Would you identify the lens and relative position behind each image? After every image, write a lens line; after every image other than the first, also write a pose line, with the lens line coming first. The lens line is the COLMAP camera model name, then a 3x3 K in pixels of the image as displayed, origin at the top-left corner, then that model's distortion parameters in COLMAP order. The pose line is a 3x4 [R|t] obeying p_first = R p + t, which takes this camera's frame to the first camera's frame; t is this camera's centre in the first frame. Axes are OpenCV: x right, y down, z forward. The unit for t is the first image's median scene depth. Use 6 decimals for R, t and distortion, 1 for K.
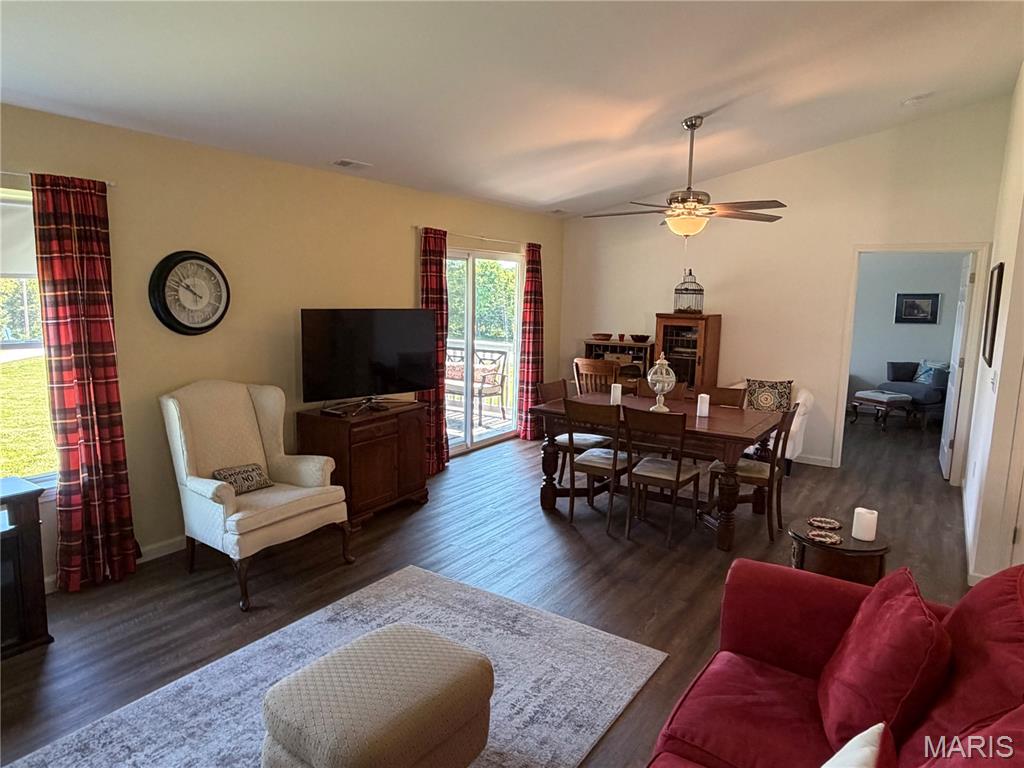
lens RADIAL K [[652.4, 0, 511.4], [0, 652.4, 383.1], [0, 0, 1]] dist [0.000591, 0.001773]
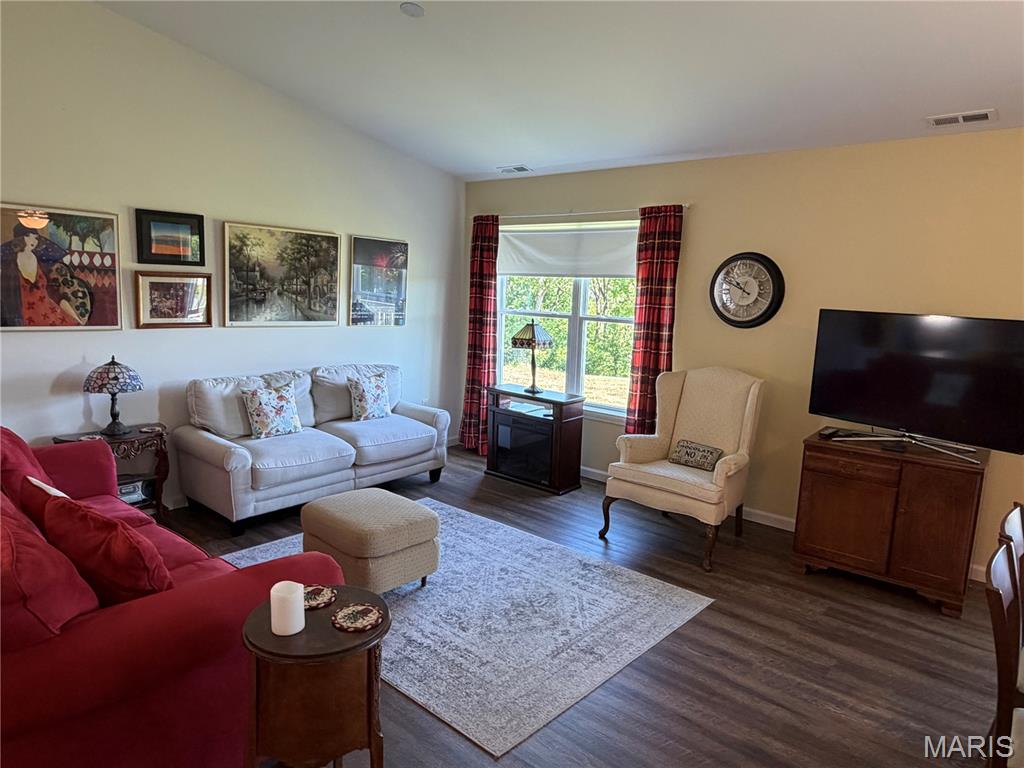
lens RADIAL K [[652.4, 0, 511.6], [0, 652.4, 385.5], [0, 0, 1]] dist [0.000591, 0.001773]
pose [[-0.131933, 0.127559, -0.983017, 0.818017], [-0.178922, 0.972333, 0.150186, -0.091622], [0.974977, 0.195698, -0.105460, 0.918034]]
